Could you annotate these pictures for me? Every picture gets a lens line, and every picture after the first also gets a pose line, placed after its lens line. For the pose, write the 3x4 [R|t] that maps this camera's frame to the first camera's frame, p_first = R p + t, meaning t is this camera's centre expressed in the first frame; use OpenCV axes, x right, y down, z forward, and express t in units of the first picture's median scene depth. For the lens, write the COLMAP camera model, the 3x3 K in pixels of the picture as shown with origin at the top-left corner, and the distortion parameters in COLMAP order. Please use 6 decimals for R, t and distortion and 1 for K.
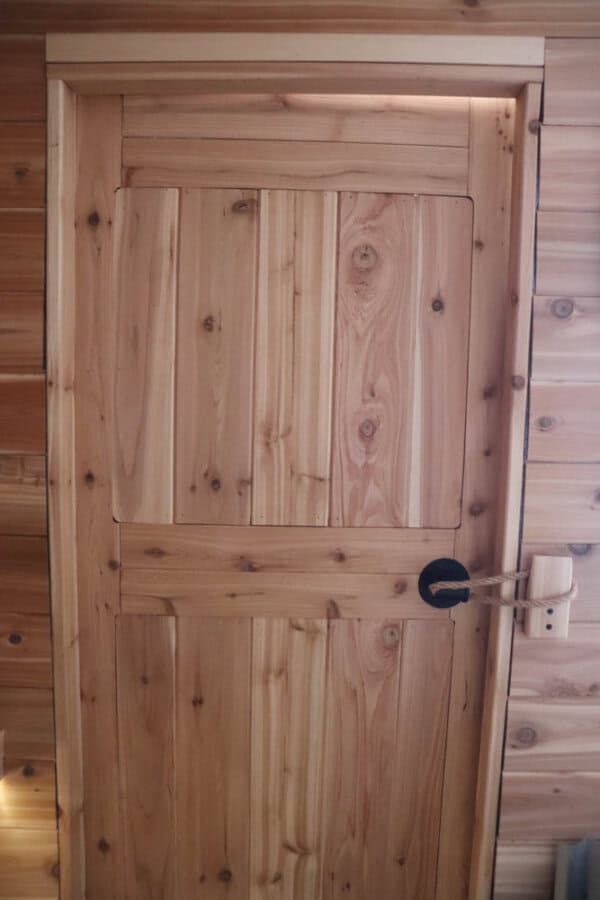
lens RADIAL K [[741.2, 0, 299.6], [0, 741.2, 455.4], [0, 0, 1]] dist [-0.179480, 0.165320]
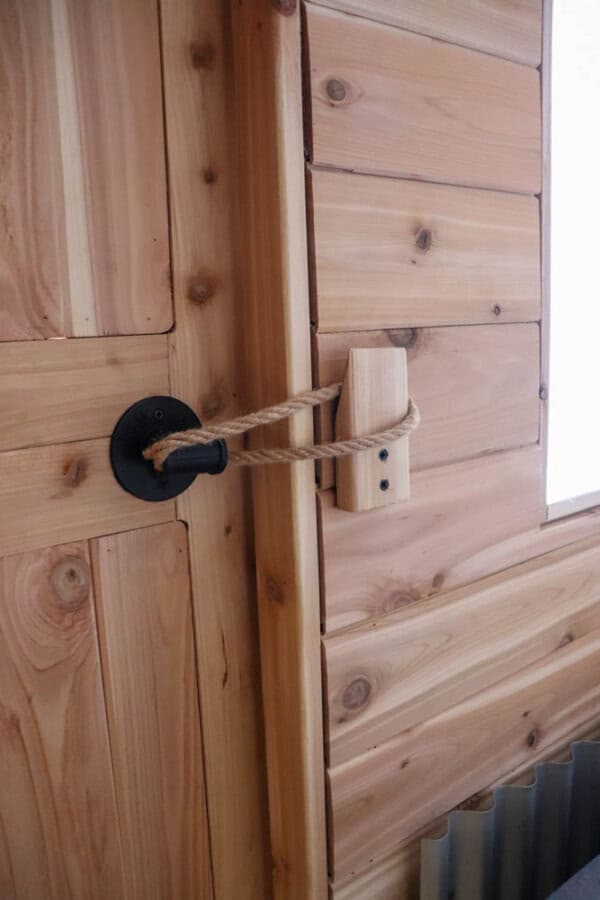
lens RADIAL K [[741.2, 0, 299.6], [0, 741.2, 455.4], [0, 0, 1]] dist [-0.179480, 0.165320]
pose [[0.791437, -0.159161, 0.590166, -0.018879], [0.119506, 0.987163, 0.105964, 0.138624], [-0.599455, -0.013336, 0.800297, 0.552606]]
